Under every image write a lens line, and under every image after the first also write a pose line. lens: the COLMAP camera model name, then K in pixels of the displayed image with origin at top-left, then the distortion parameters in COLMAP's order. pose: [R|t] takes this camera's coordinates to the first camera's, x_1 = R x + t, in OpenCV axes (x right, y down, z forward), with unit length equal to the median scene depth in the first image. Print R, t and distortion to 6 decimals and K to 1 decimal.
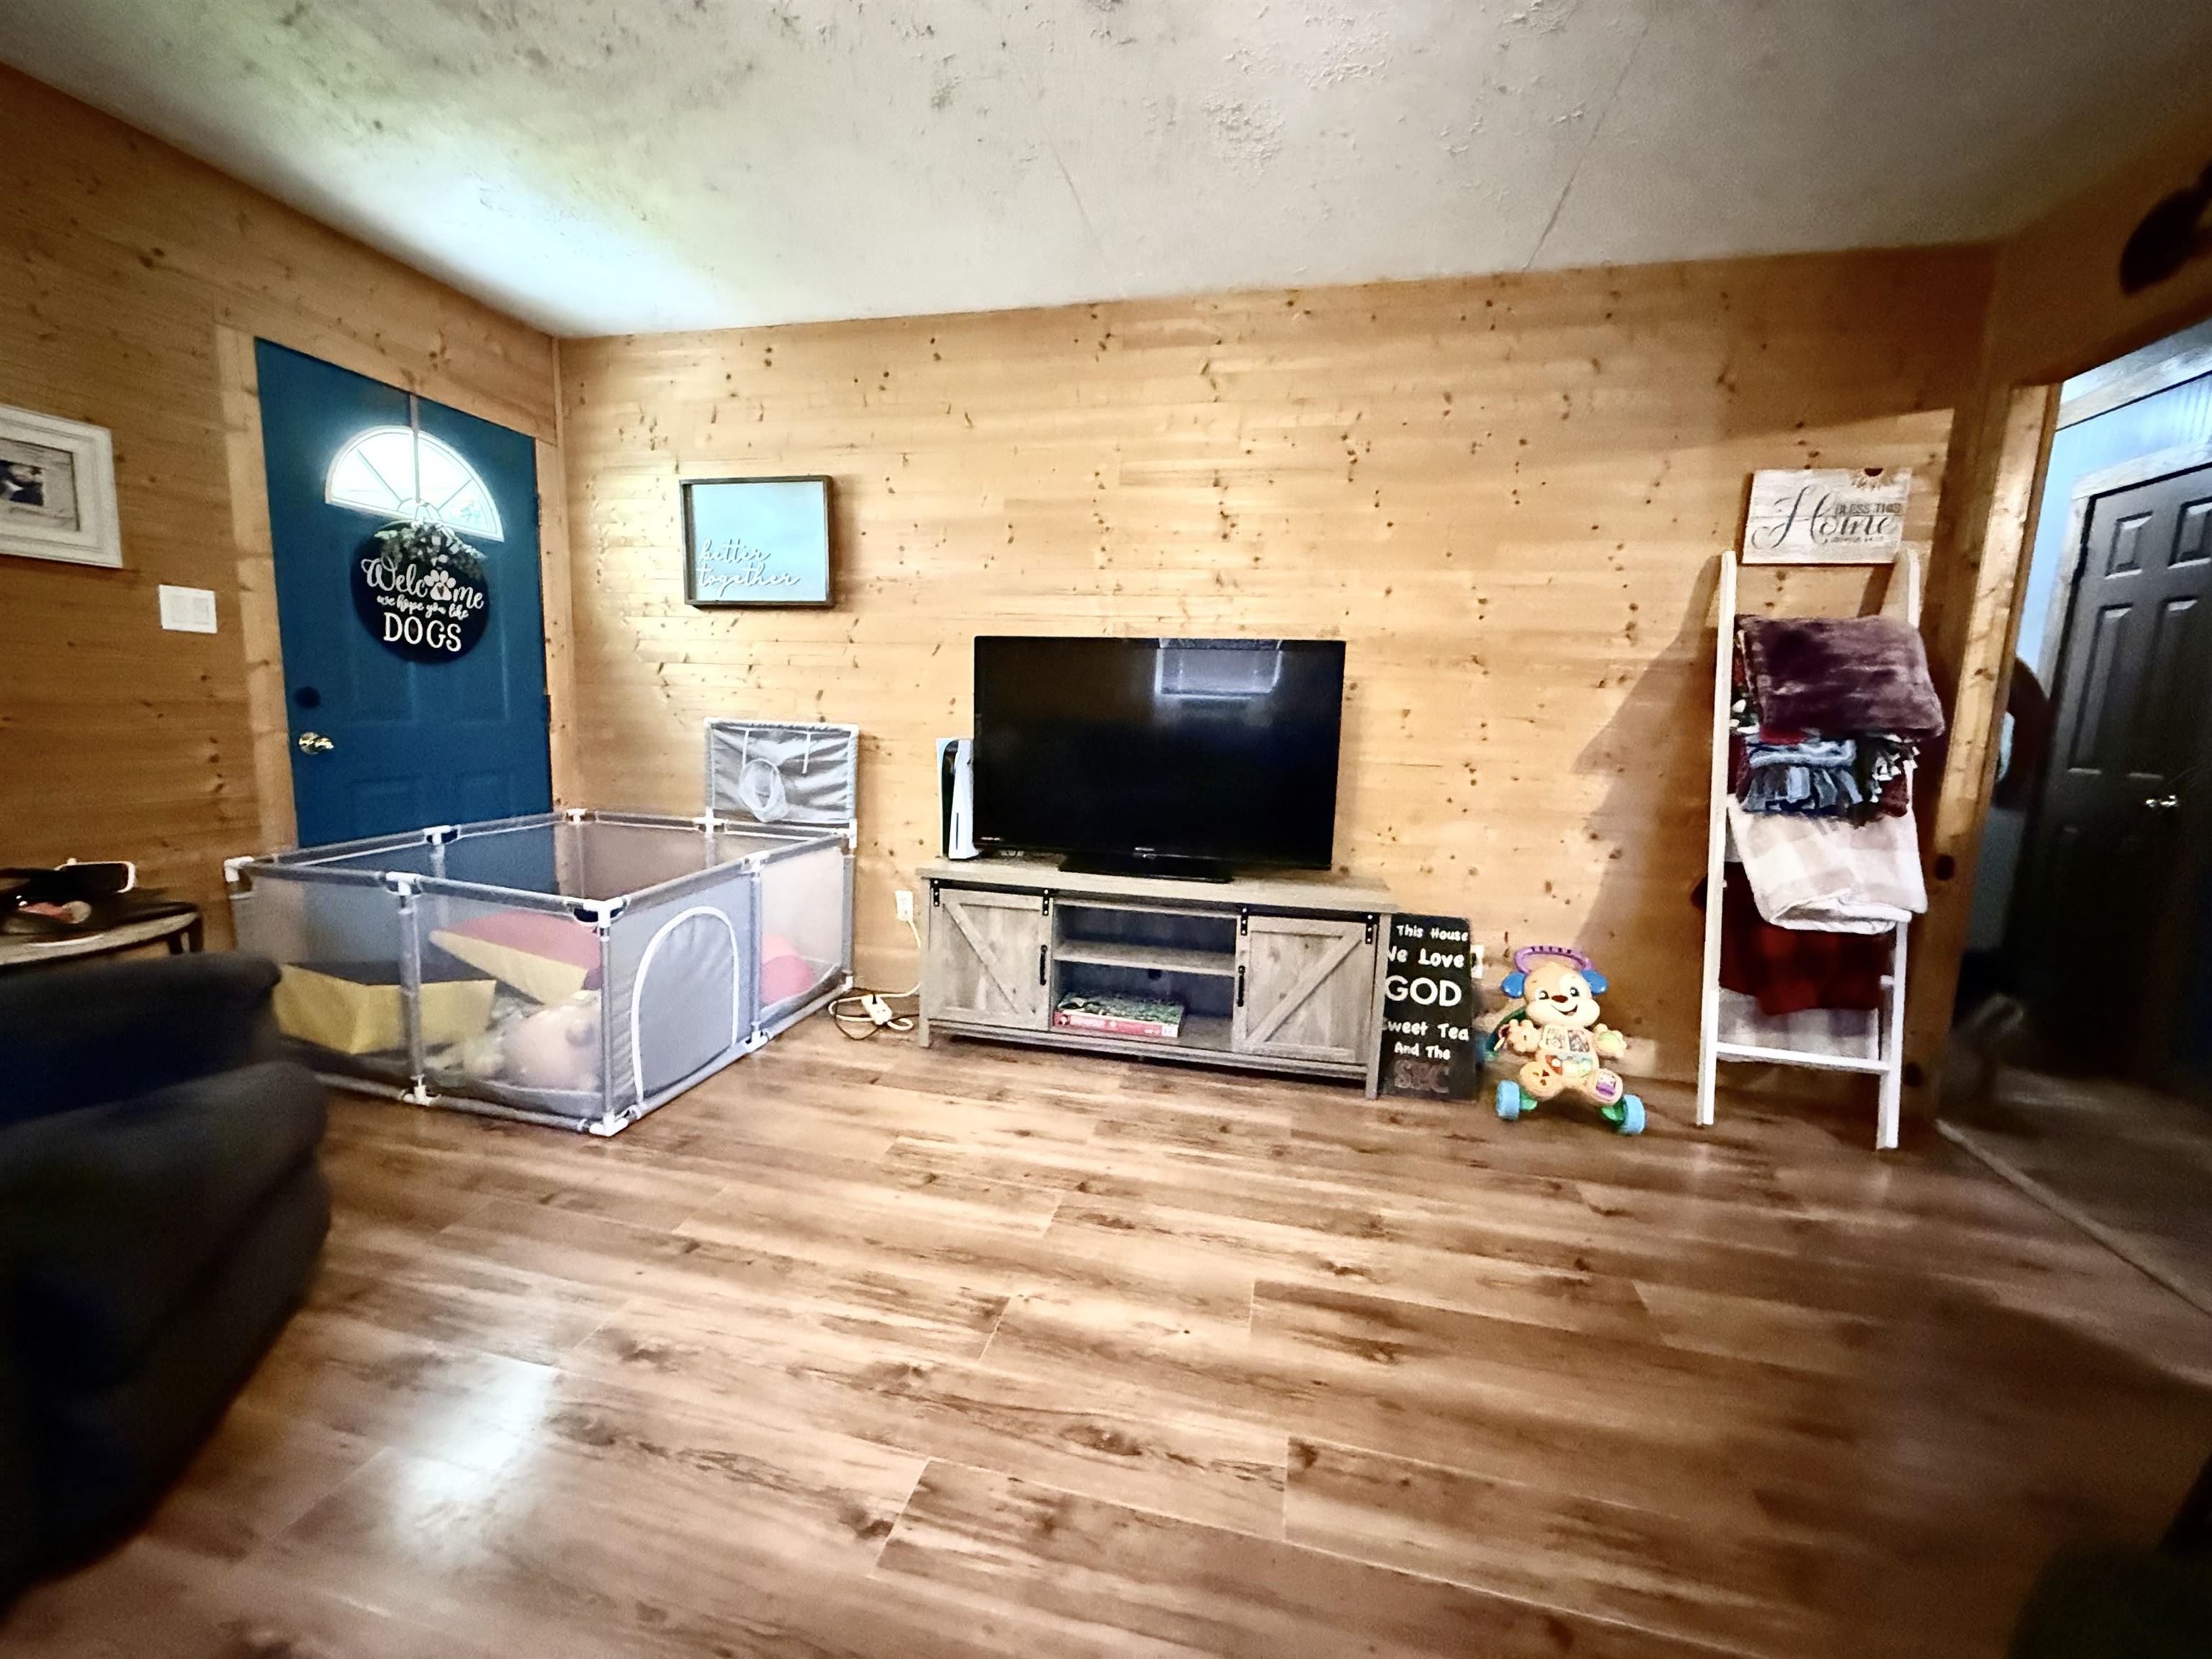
lens RADIAL K [[882.5, 0, 1101.2], [0, 882.5, 828.5], [0, 0, 1]] dist [-0.001702, 0.000322]
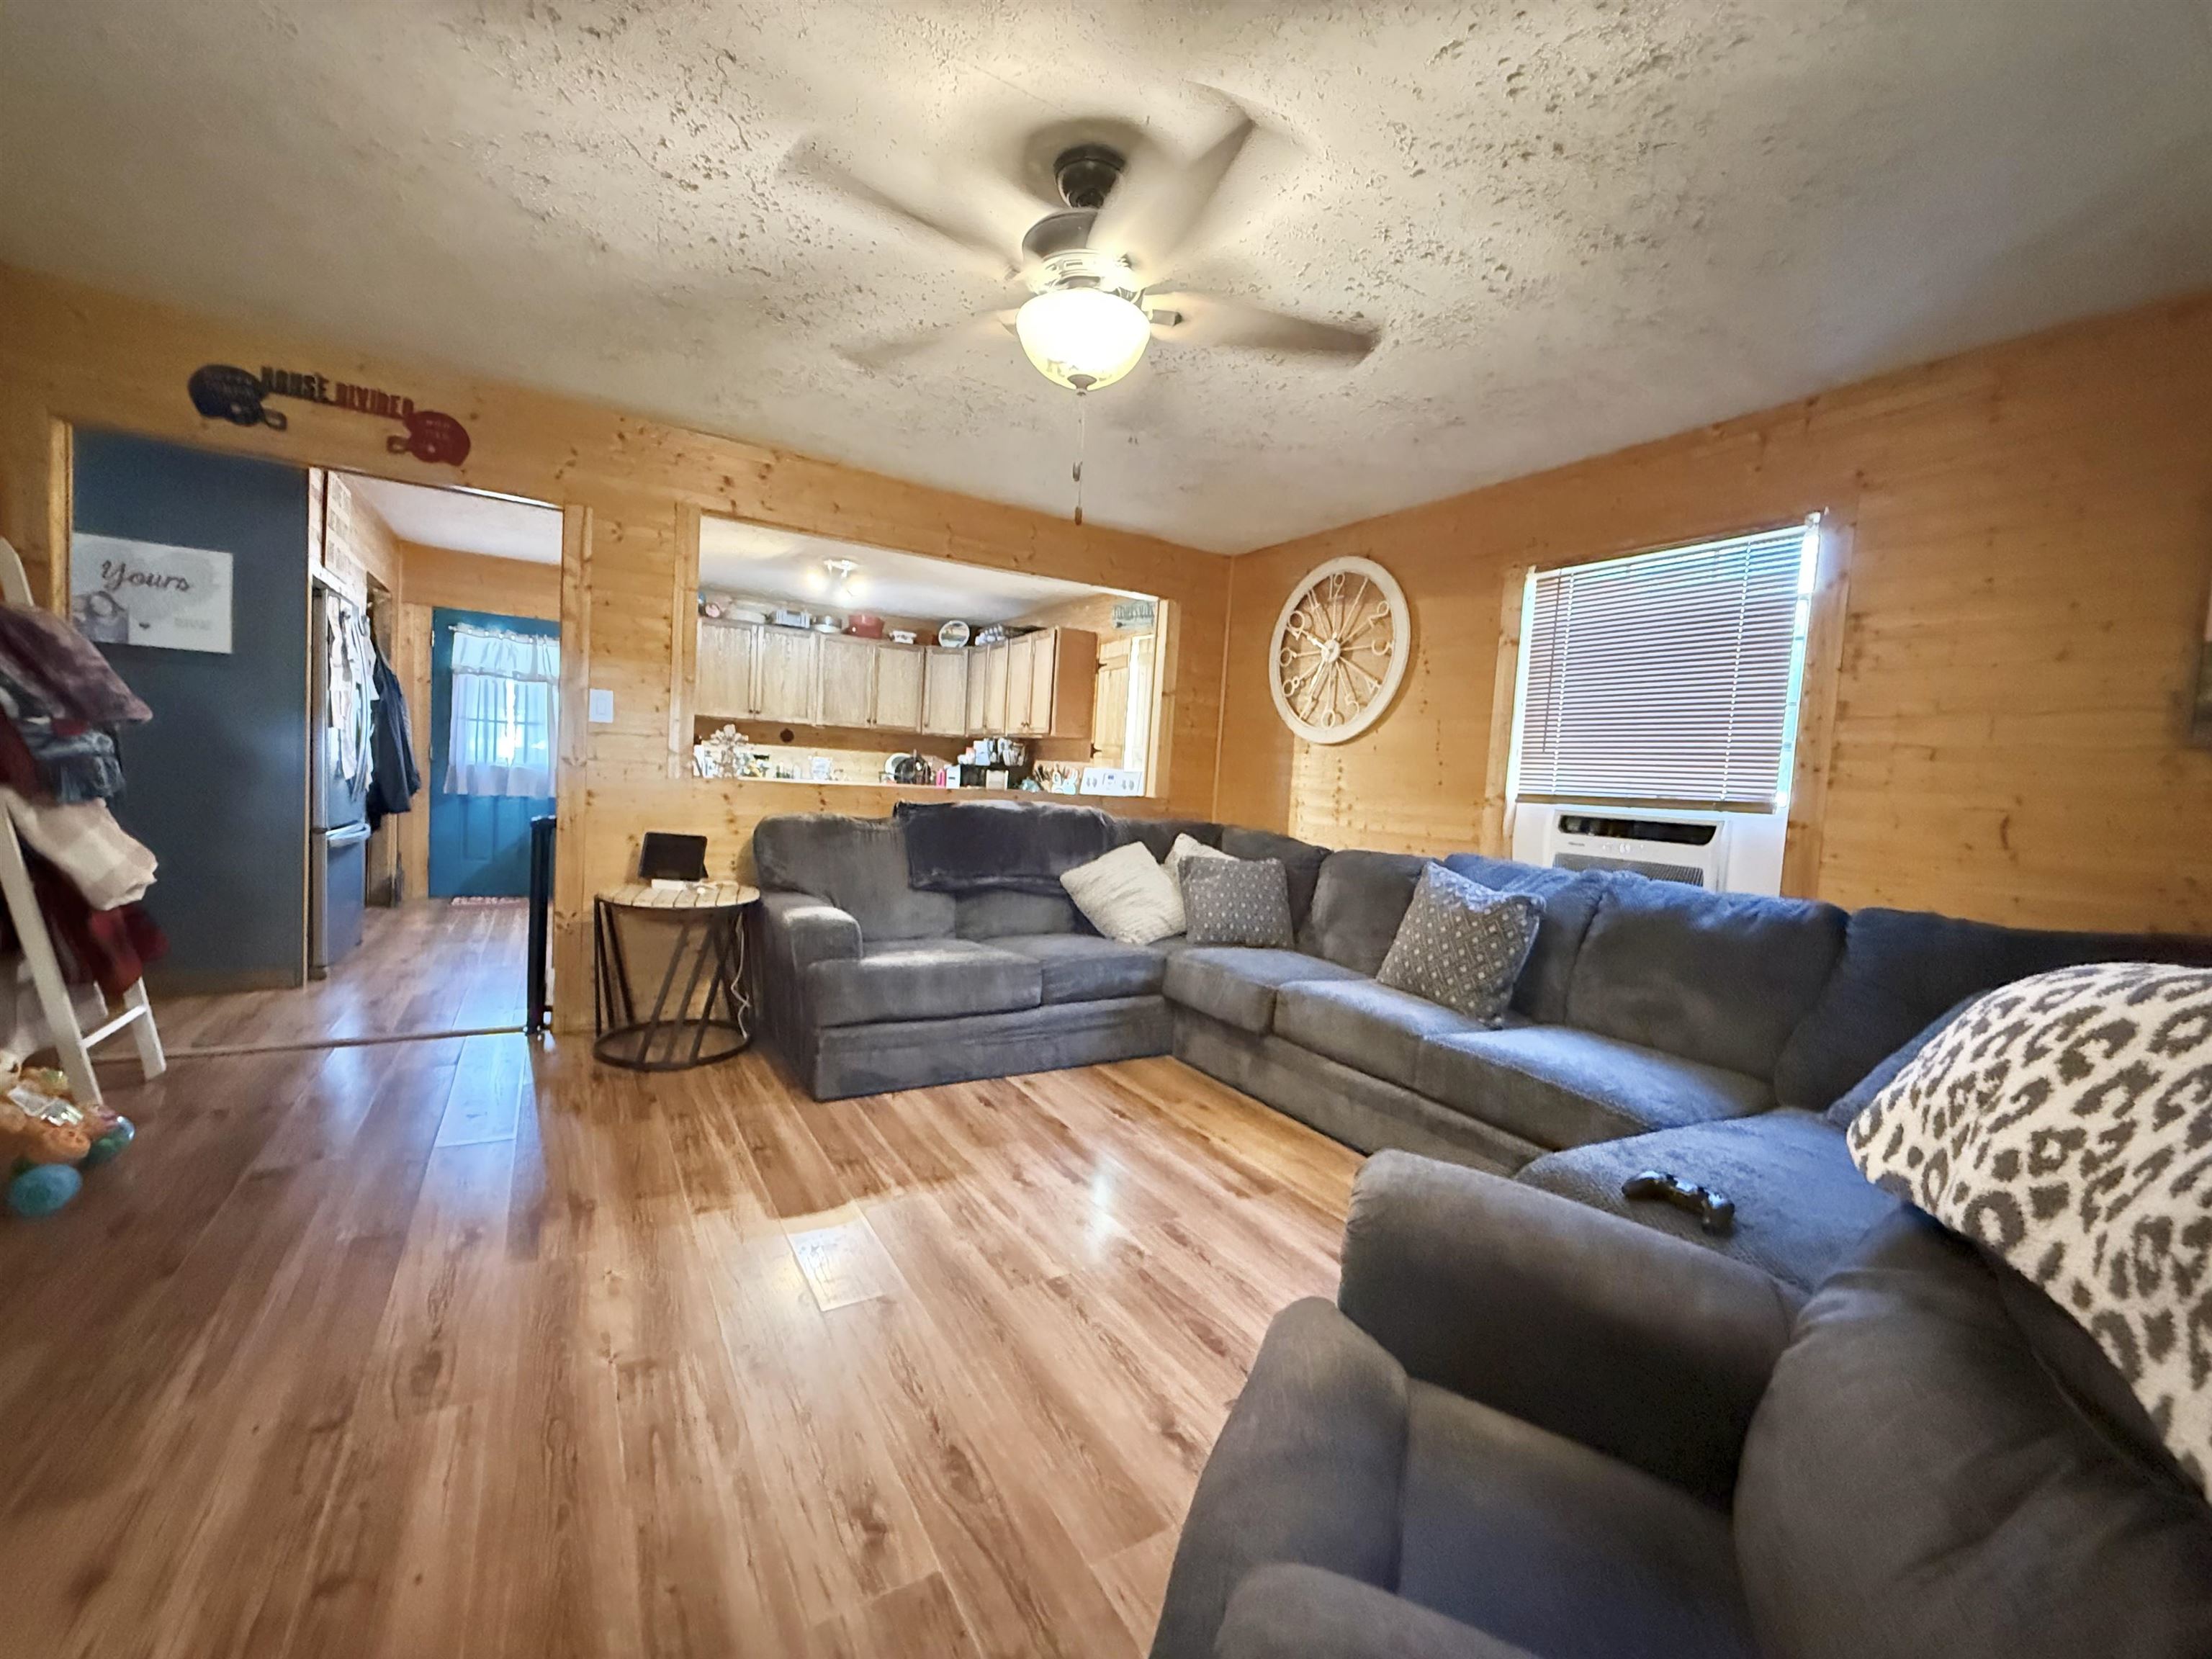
lens RADIAL K [[882.5, 0, 1101.2], [0, 882.5, 828.5], [0, 0, 1]] dist [-0.001702, 0.000322]
pose [[-0.698690, -0.120578, 0.705190, -0.760458], [0.013457, 0.983305, 0.181465, -0.153782], [-0.715298, 0.136278, -0.685403, 0.837959]]
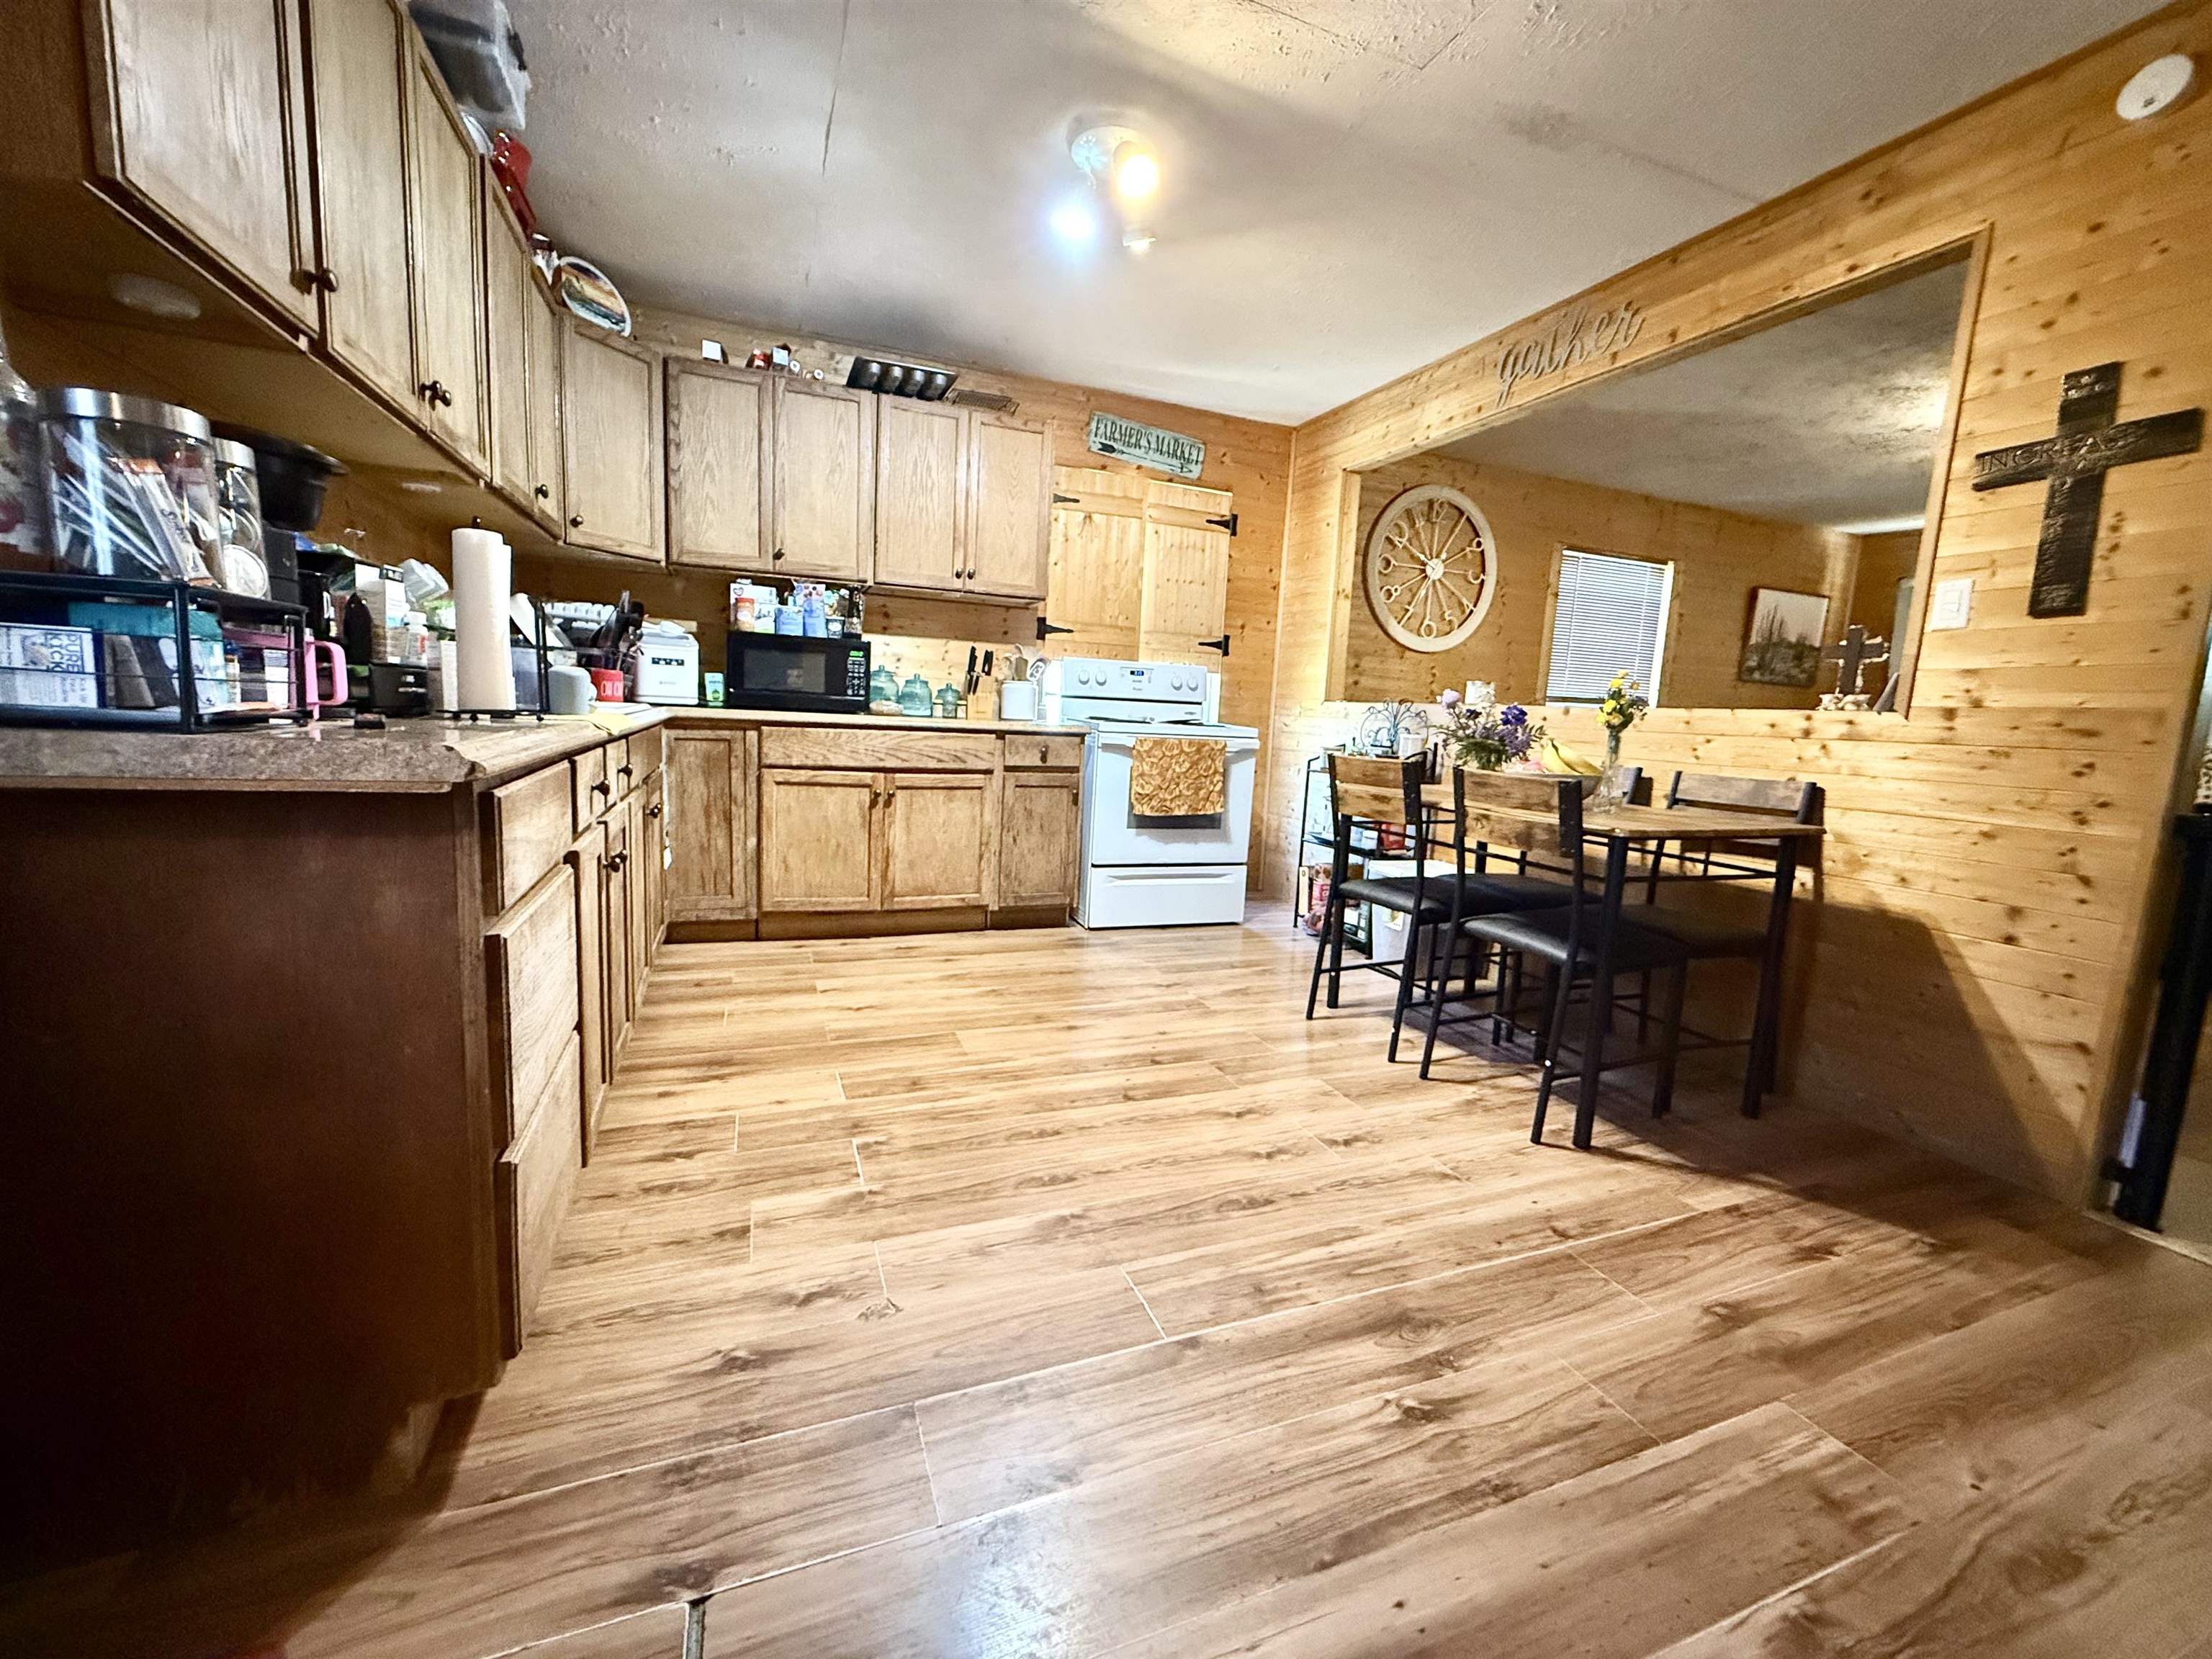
lens RADIAL K [[882.5, 0, 1101.2], [0, 882.5, 828.5], [0, 0, 1]] dist [-0.001702, 0.000322]
pose [[-0.819296, -0.000748, -0.573370, 2.005211], [-0.156974, 0.962086, 0.223048, 0.064909], [0.551464, 0.272746, -0.788351, 0.575146]]
